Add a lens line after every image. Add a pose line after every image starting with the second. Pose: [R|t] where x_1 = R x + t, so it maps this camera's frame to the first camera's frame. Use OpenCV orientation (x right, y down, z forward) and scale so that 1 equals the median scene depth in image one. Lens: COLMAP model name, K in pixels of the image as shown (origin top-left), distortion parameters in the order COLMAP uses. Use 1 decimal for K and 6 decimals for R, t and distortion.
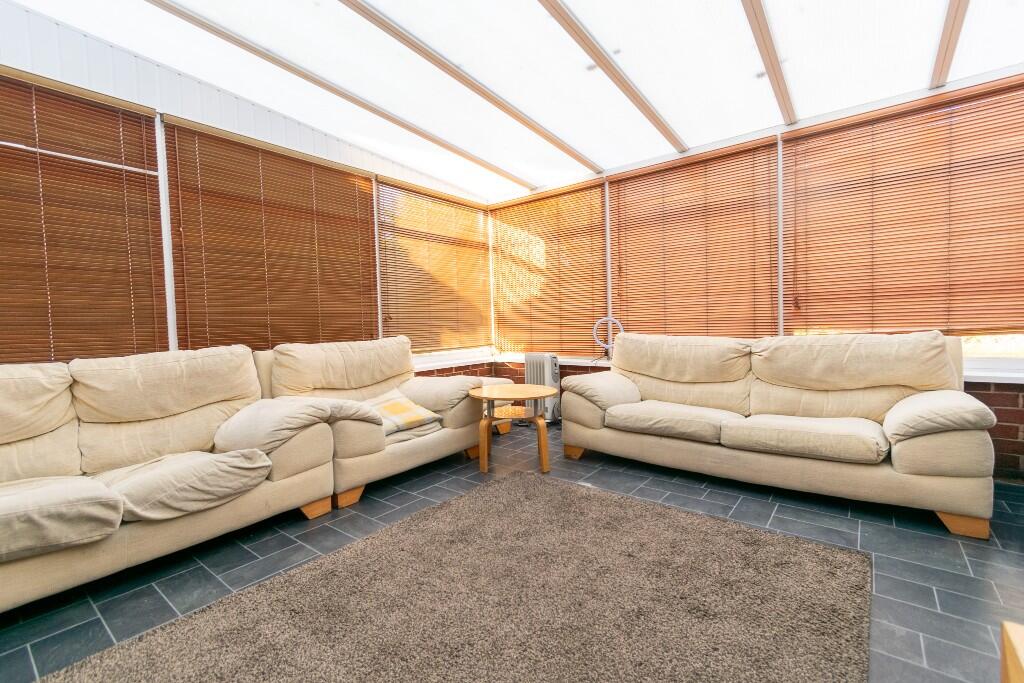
lens RADIAL K [[451.1, 0, 512.0], [0, 451.1, 341.5], [0, 0, 1]] dist [0.002390, -0.000120]
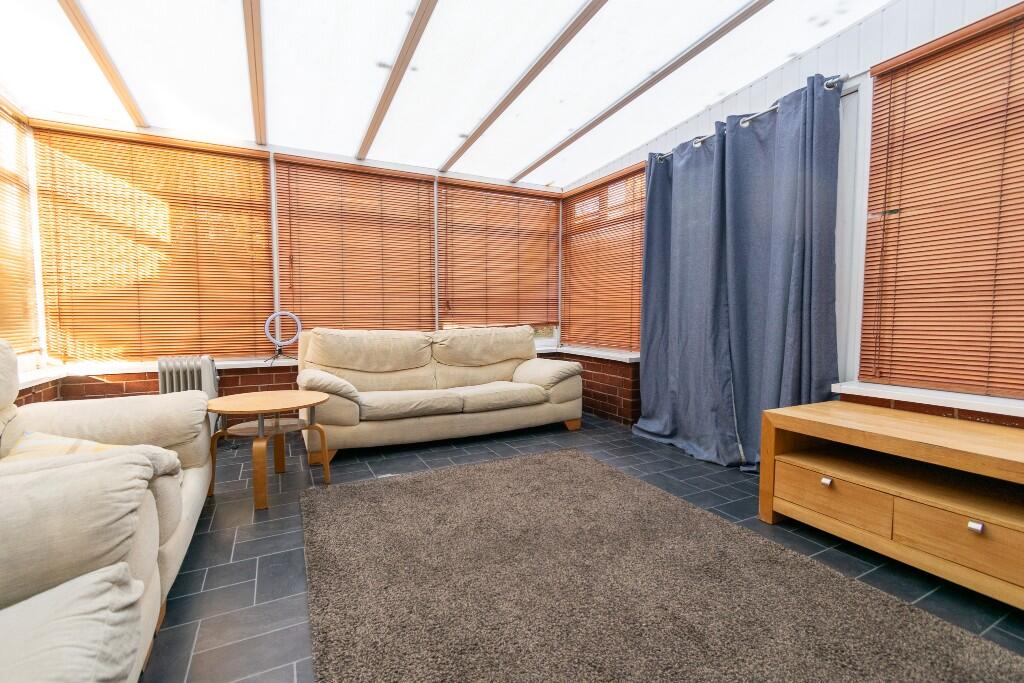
lens RADIAL K [[451.1, 0, 512.0], [0, 451.1, 341.5], [0, 0, 1]] dist [0.002390, -0.000120]
pose [[0.412445, -0.029654, 0.910500, -0.529274], [0.027807, 0.999414, 0.019953, 0.002062], [-0.910558, 0.017088, 0.413028, 0.265552]]
